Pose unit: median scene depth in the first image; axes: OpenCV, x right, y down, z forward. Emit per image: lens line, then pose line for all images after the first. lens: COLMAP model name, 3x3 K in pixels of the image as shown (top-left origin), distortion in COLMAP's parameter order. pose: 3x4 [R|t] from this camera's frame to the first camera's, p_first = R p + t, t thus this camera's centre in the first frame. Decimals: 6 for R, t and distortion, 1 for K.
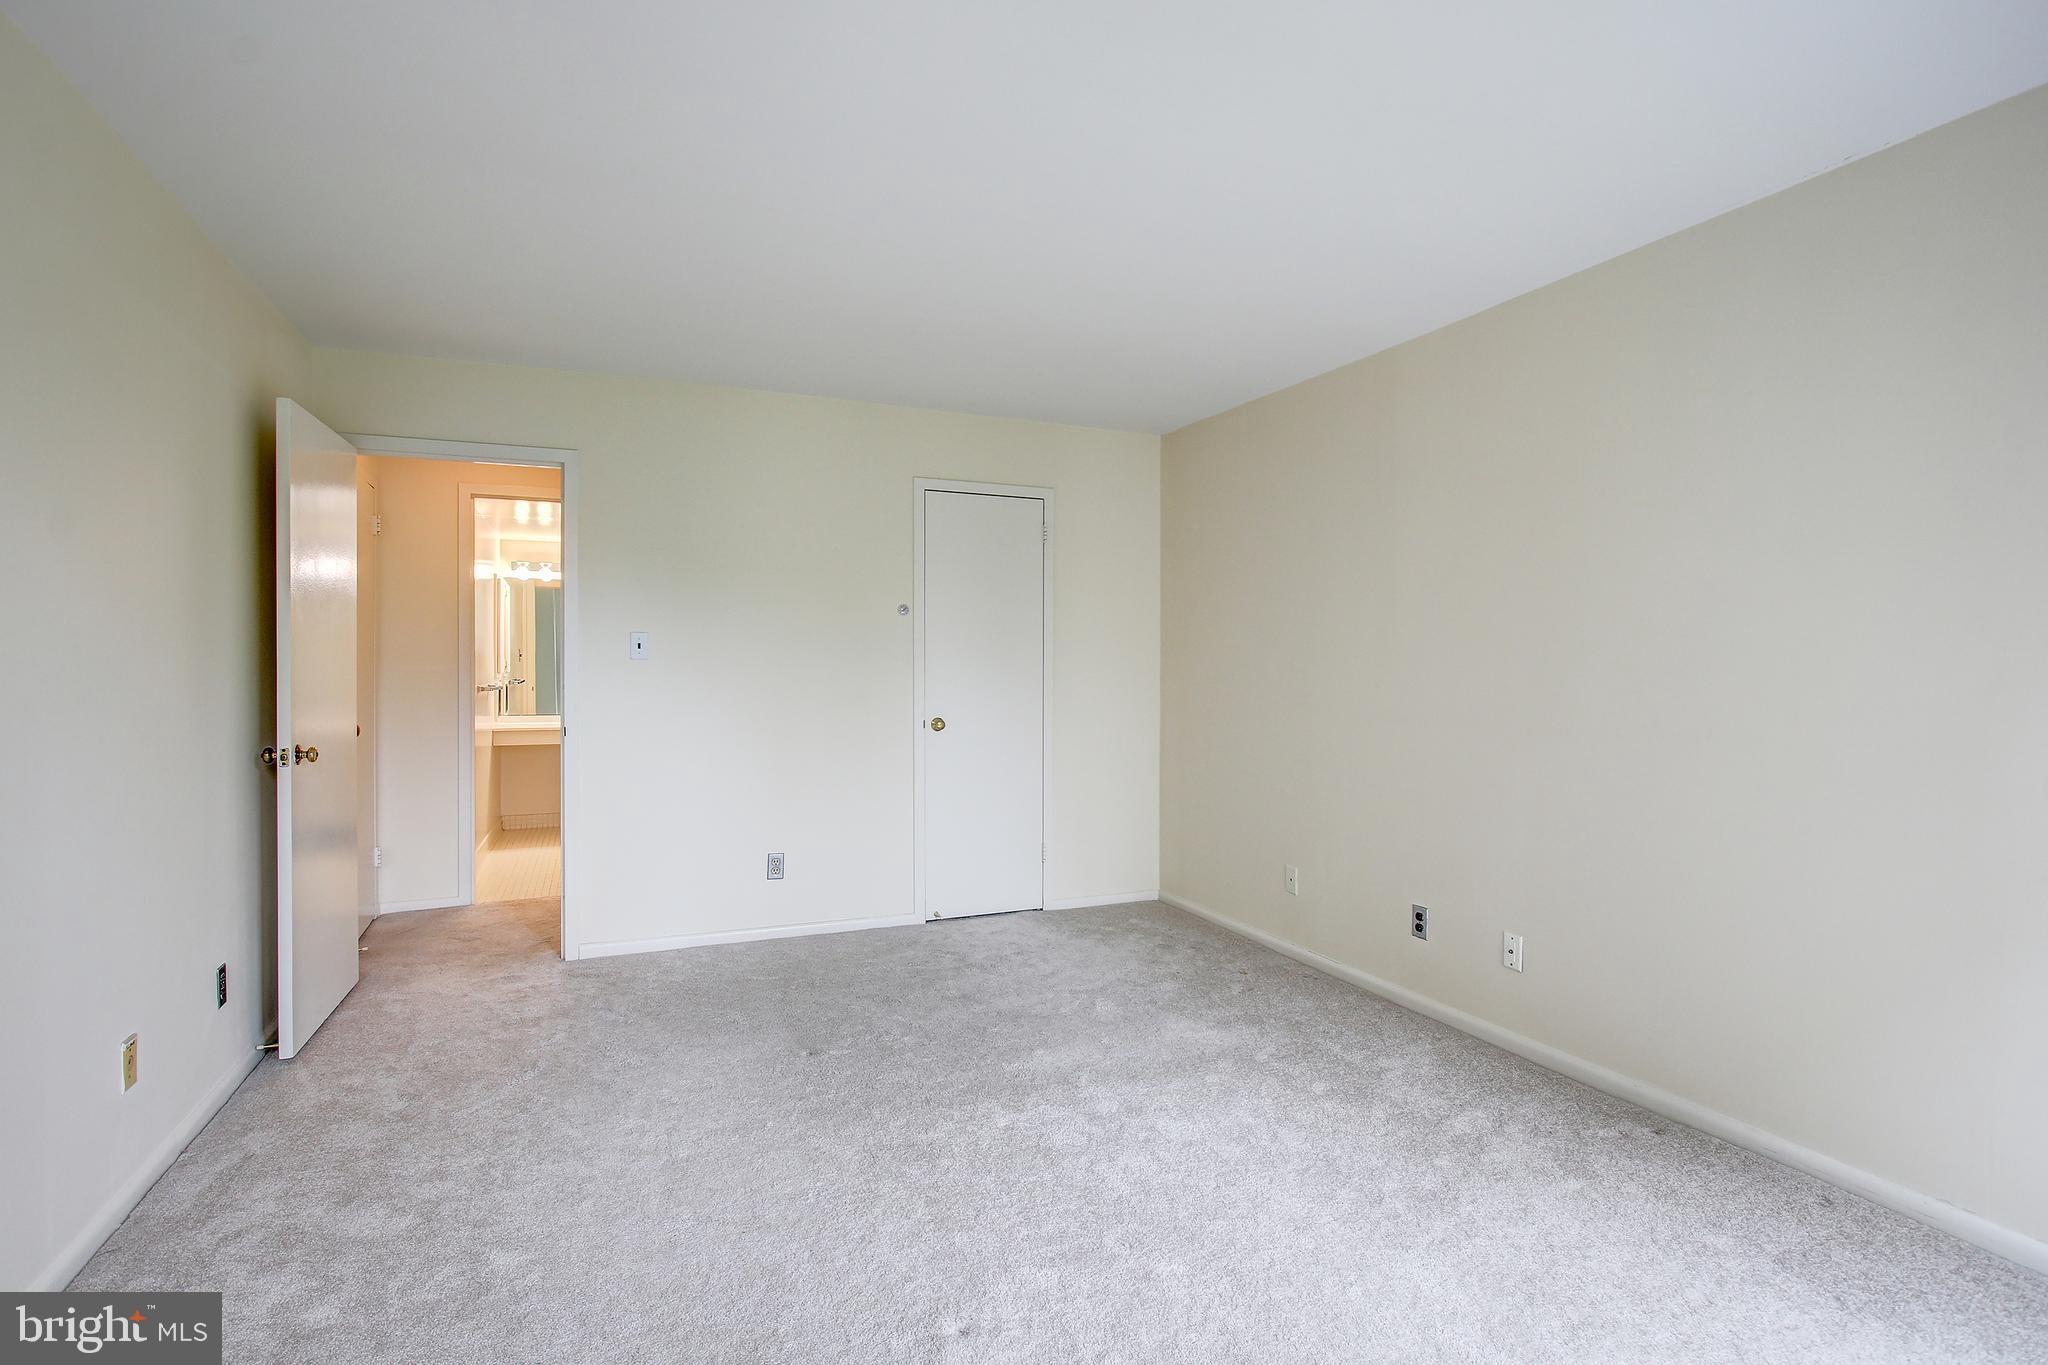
lens RADIAL K [[956.5, 0, 1024.0], [0, 956.5, 682.5], [0, 0, 1]] dist [-0.004128, 0.001914]
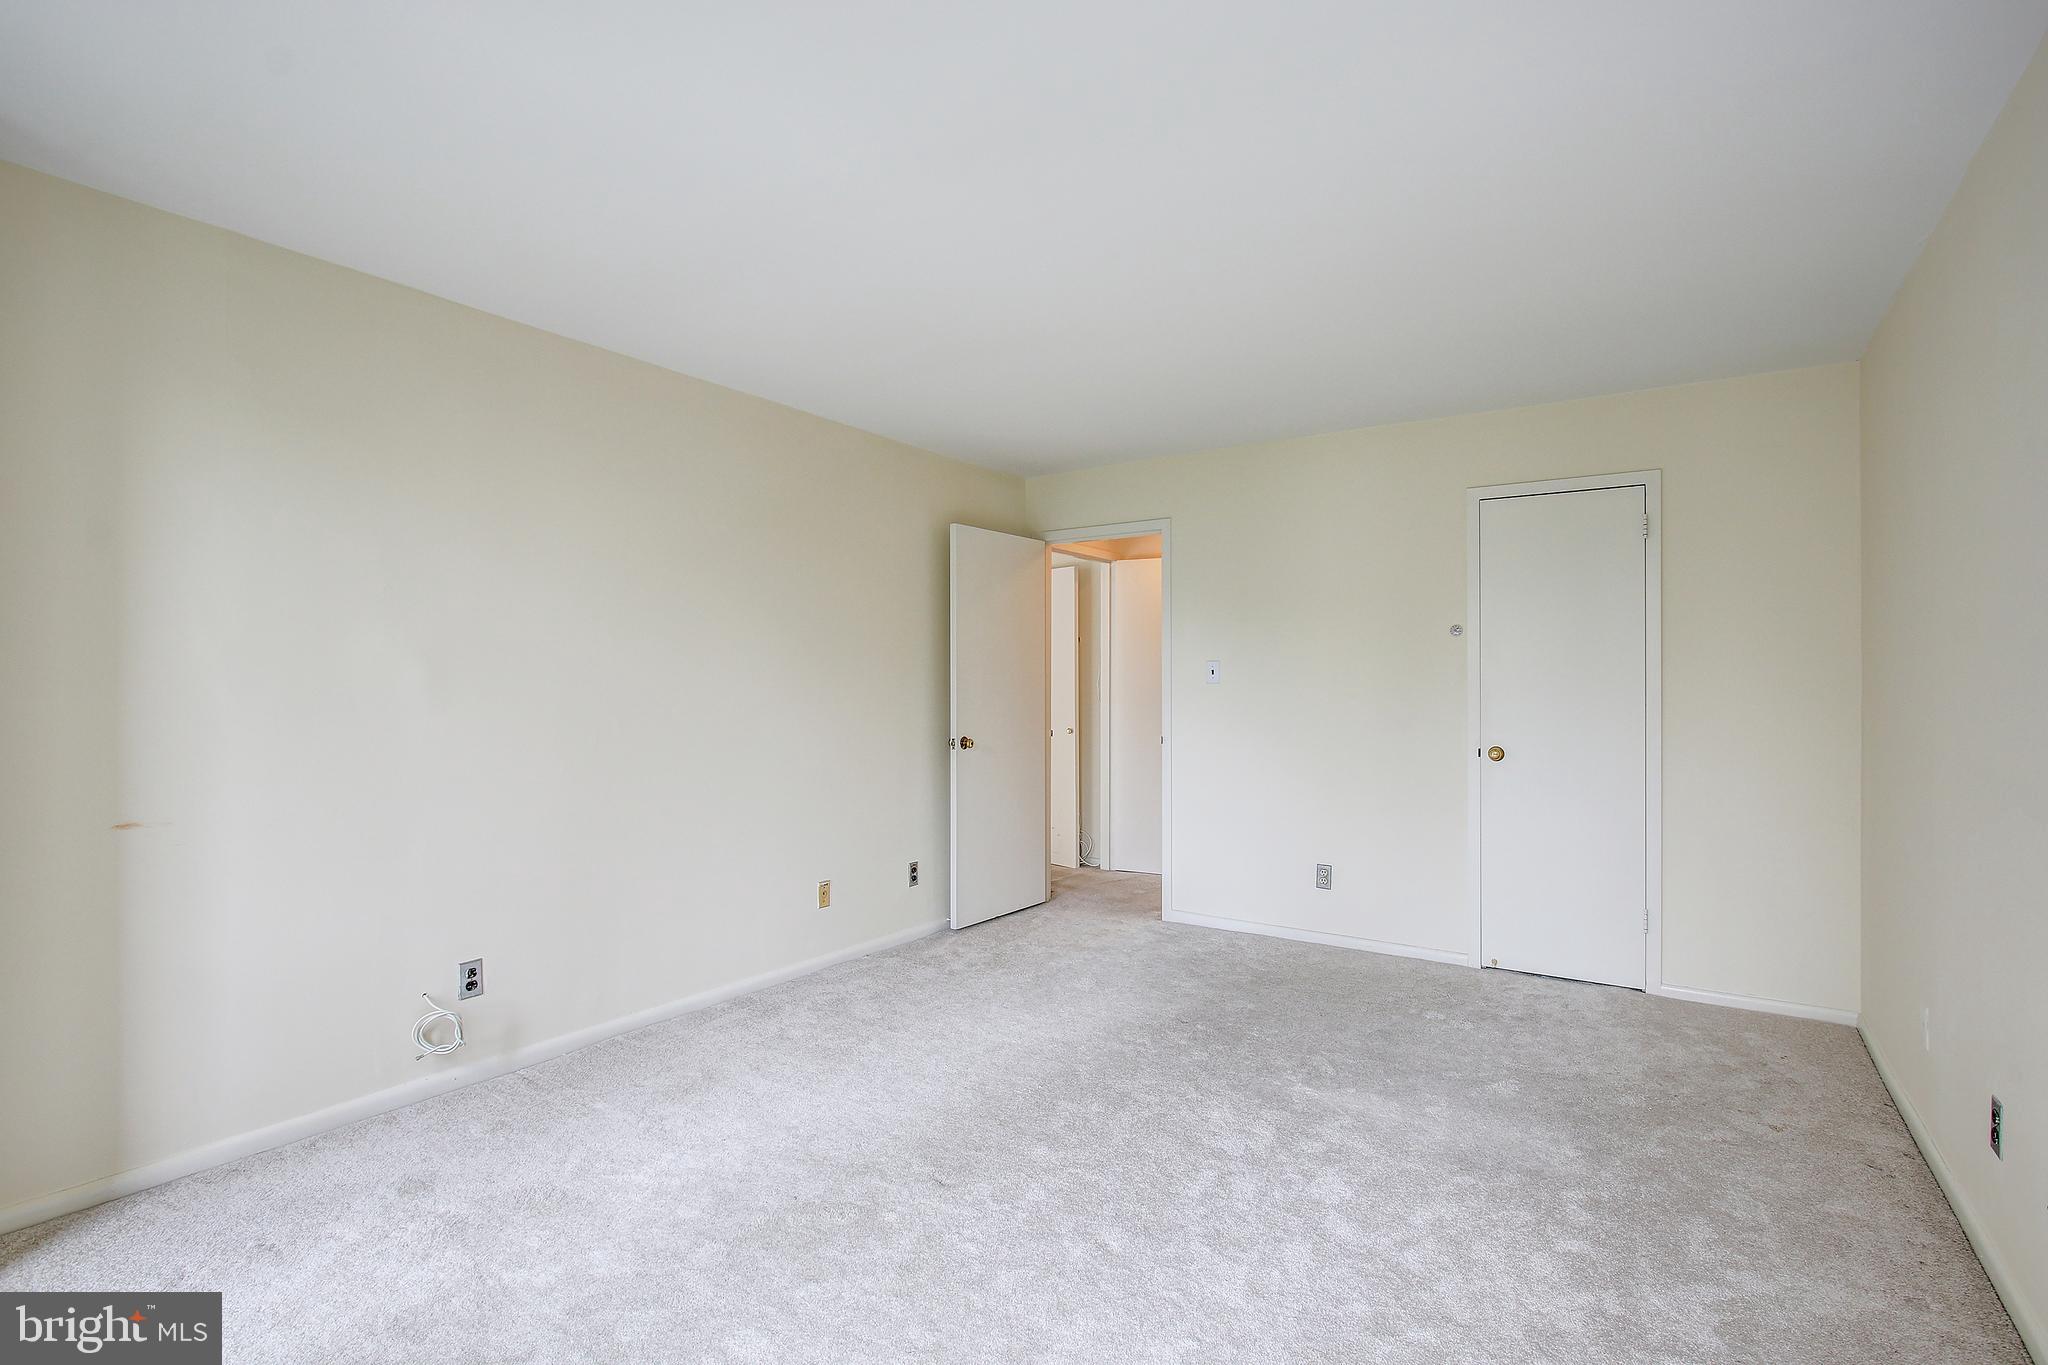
lens RADIAL K [[956.5, 0, 1024.0], [0, 956.5, 682.5], [0, 0, 1]] dist [-0.004128, 0.001914]
pose [[0.556004, 0.001875, -0.831177, 0.503067], [-0.015206, 0.999853, -0.007916, -0.011795], [0.831040, 0.017040, 0.555951, 0.142225]]
